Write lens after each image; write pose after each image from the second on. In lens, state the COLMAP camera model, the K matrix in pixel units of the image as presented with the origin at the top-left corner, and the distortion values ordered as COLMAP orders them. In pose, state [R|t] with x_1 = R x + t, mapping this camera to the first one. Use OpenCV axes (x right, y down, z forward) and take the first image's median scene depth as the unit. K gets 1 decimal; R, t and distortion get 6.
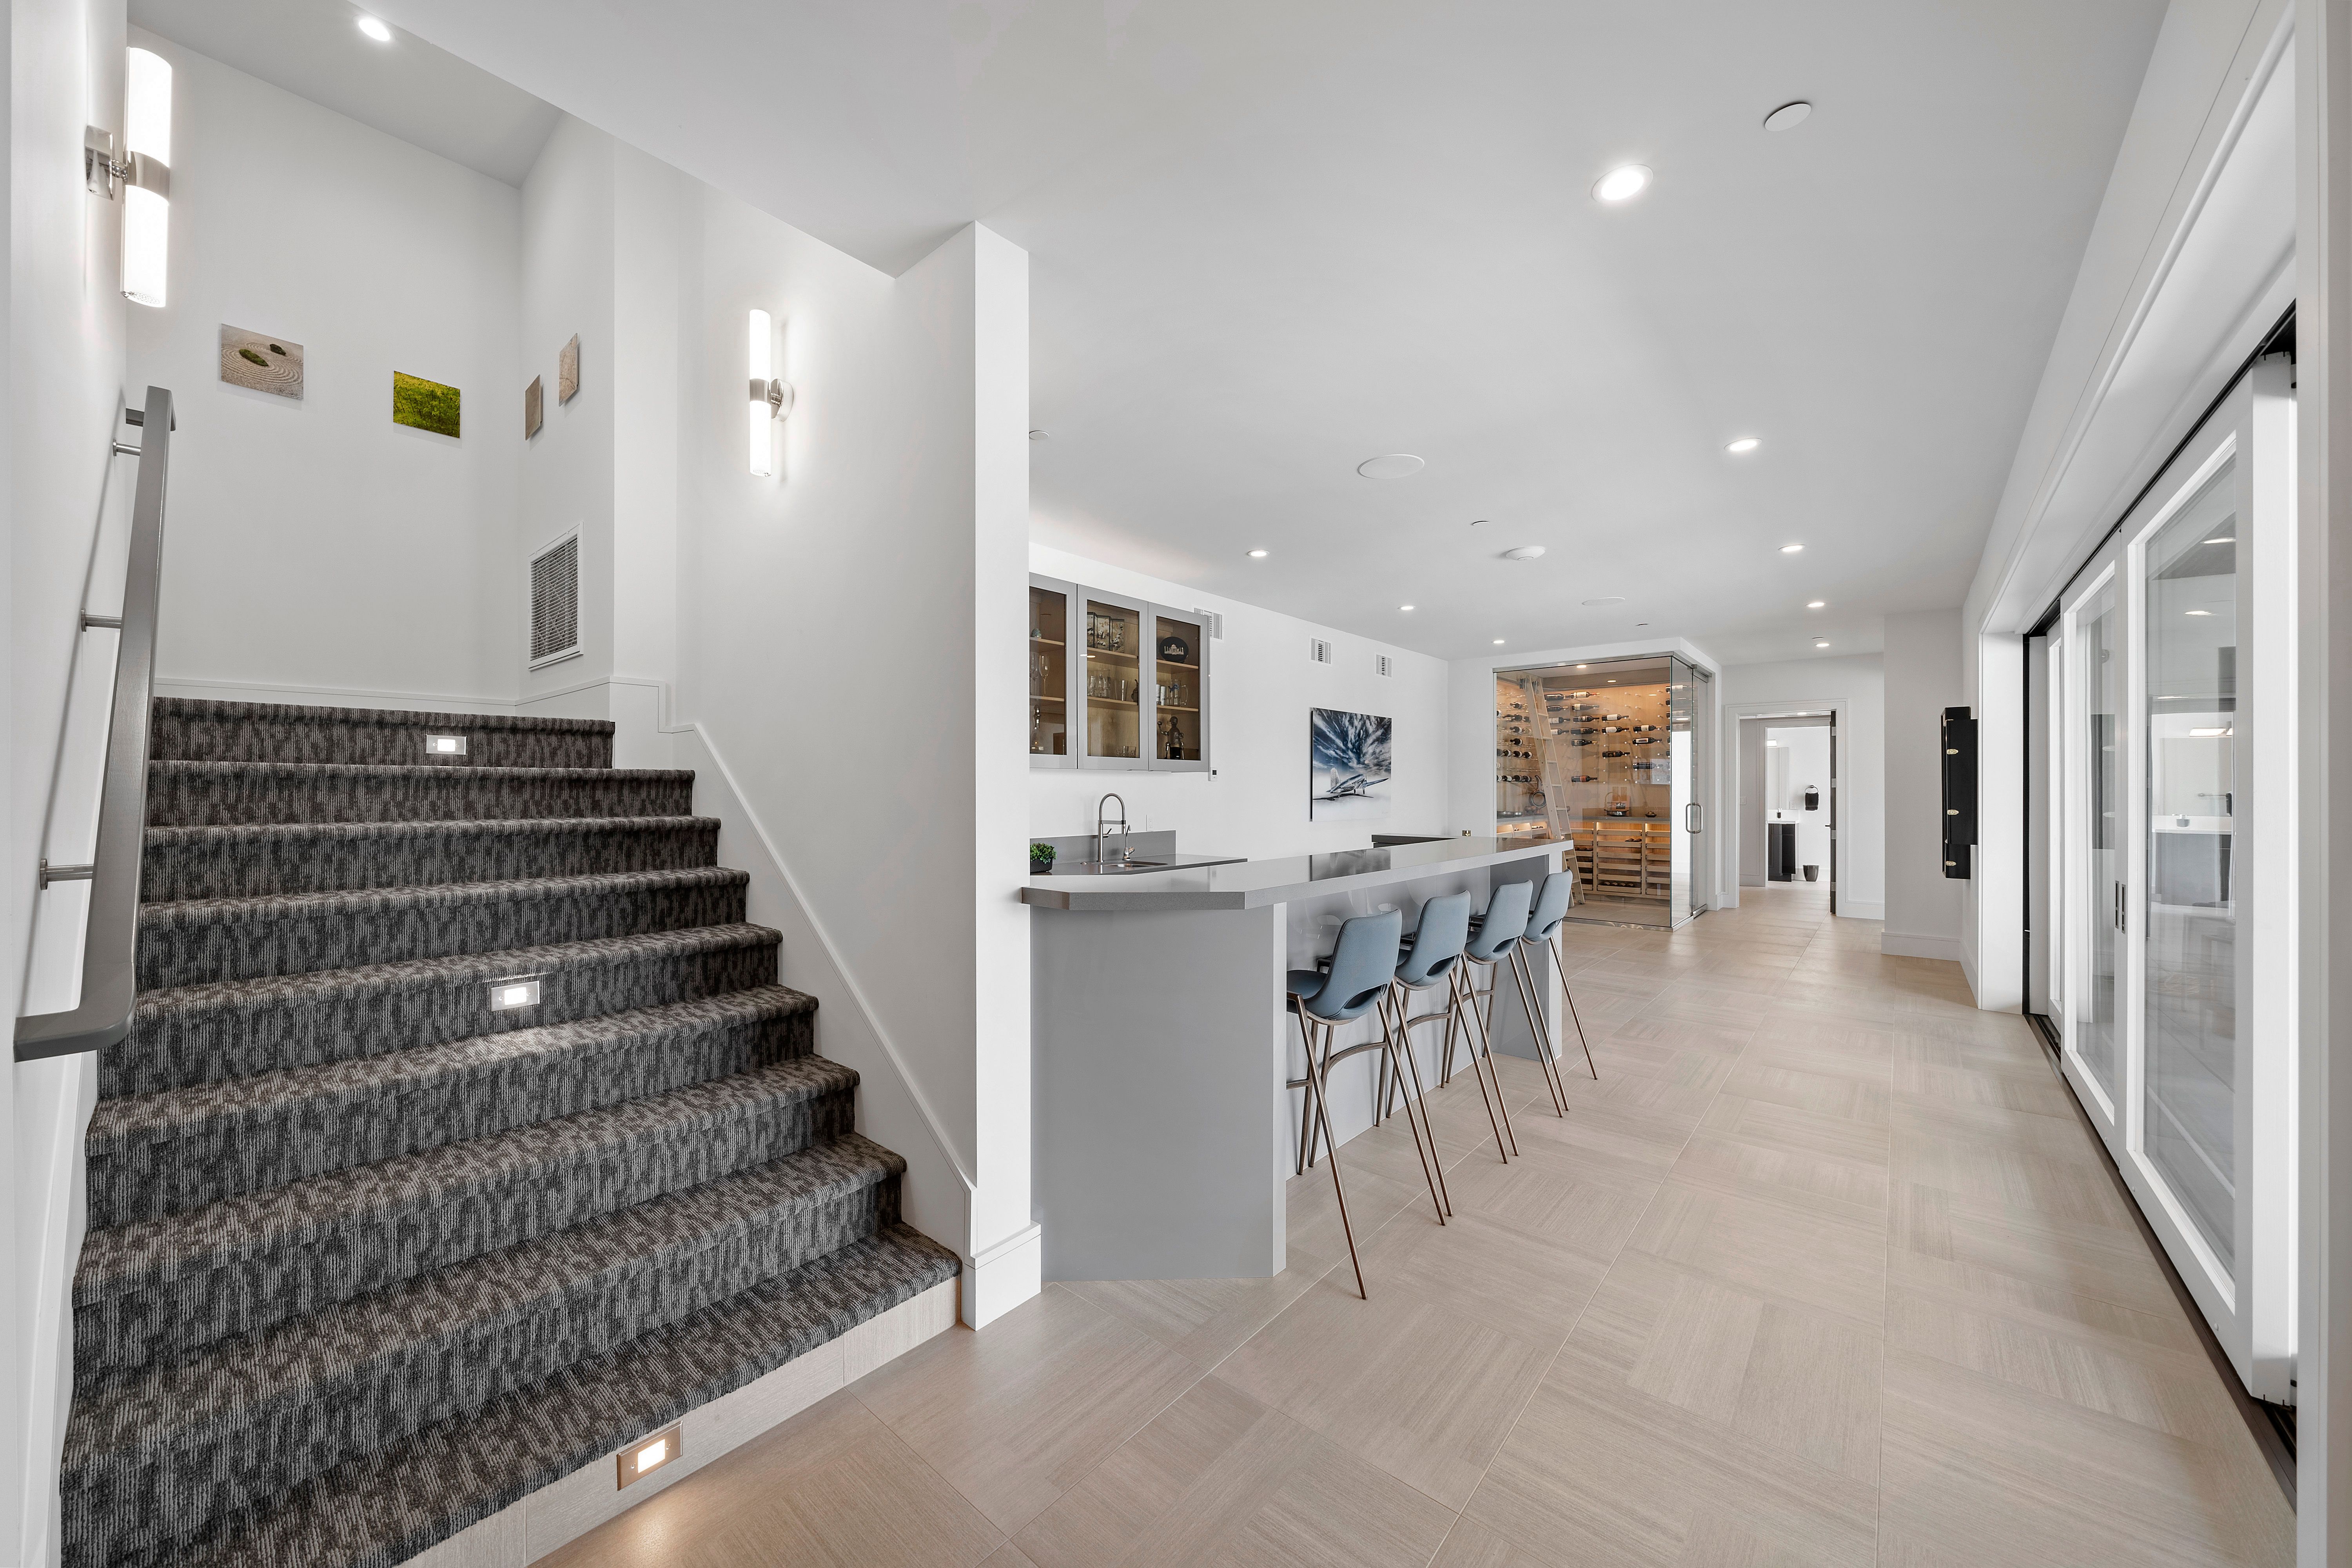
lens RADIAL K [[849.8, 0, 1174.2], [0, 849.8, 797.0], [0, 0, 1]] dist [0.015598, -0.000075]
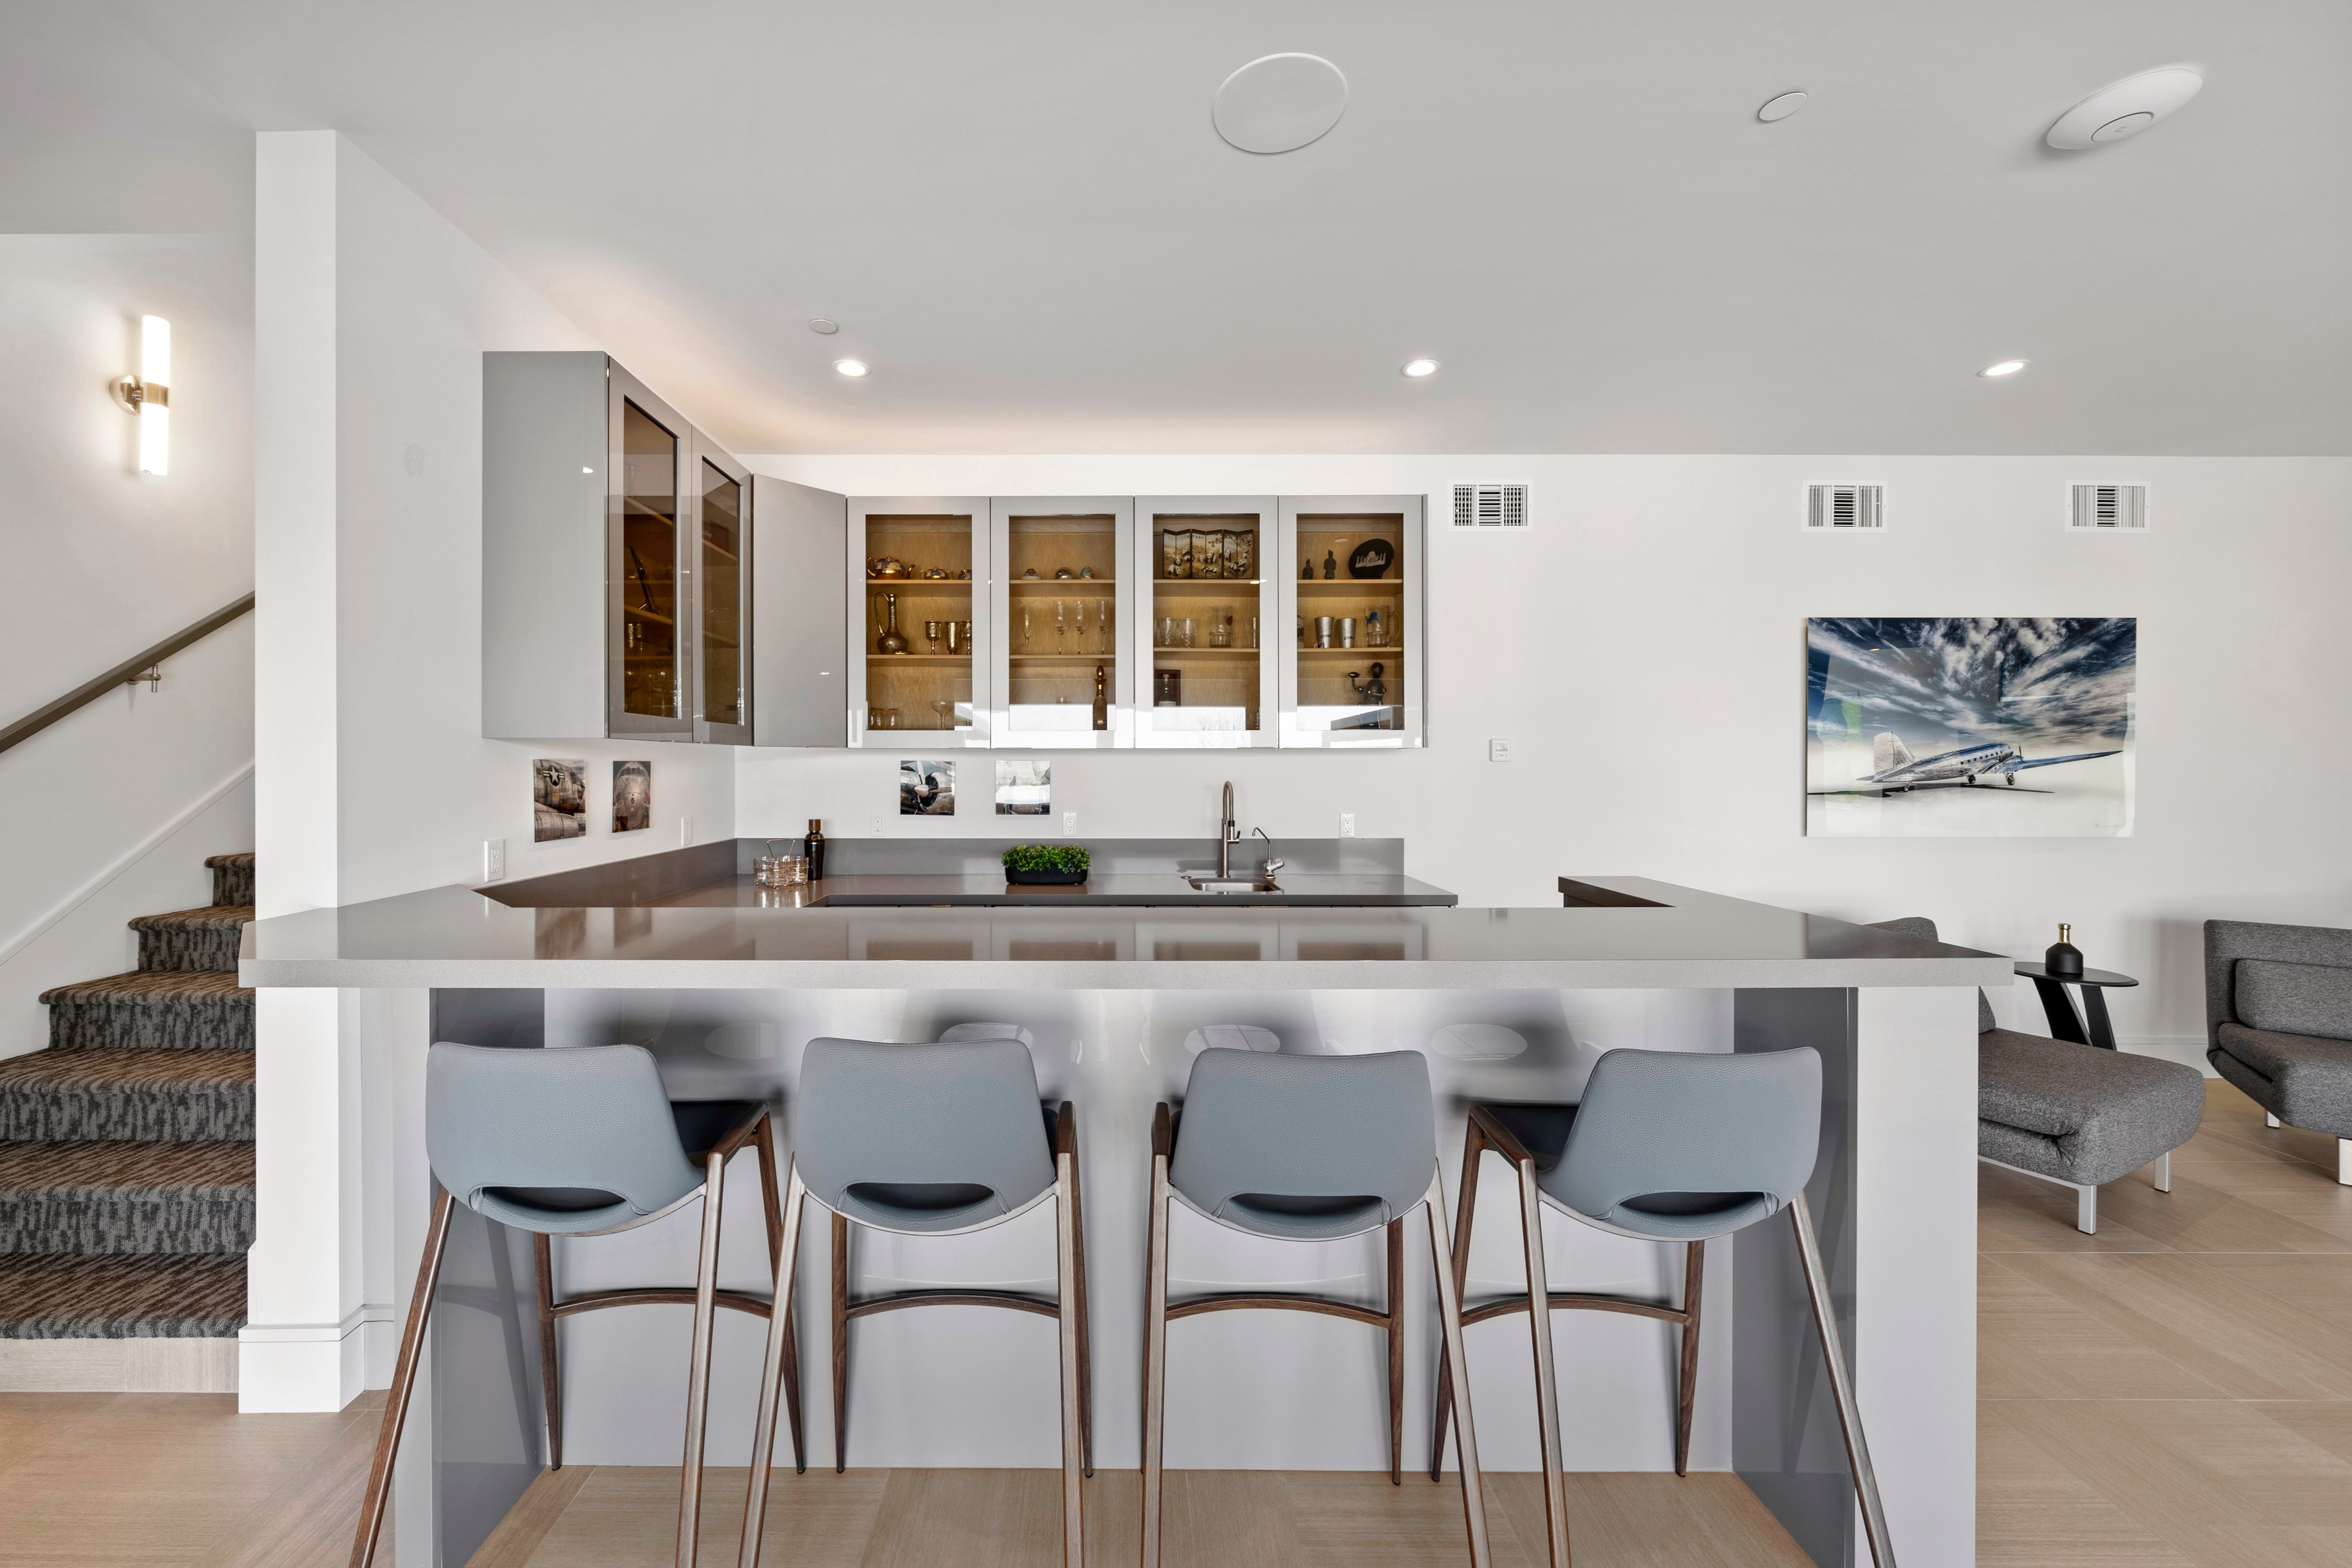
lens RADIAL K [[892.2, 0, 1176.0], [0, 892.2, 784.0], [0, 0, 1]] dist [0.000260, 0.000407]
pose [[0.653022, 0.015043, -0.757189, 0.451586], [-0.005557, 0.999871, 0.015072, -0.013115], [0.757318, -0.005634, 0.653022, 0.480060]]
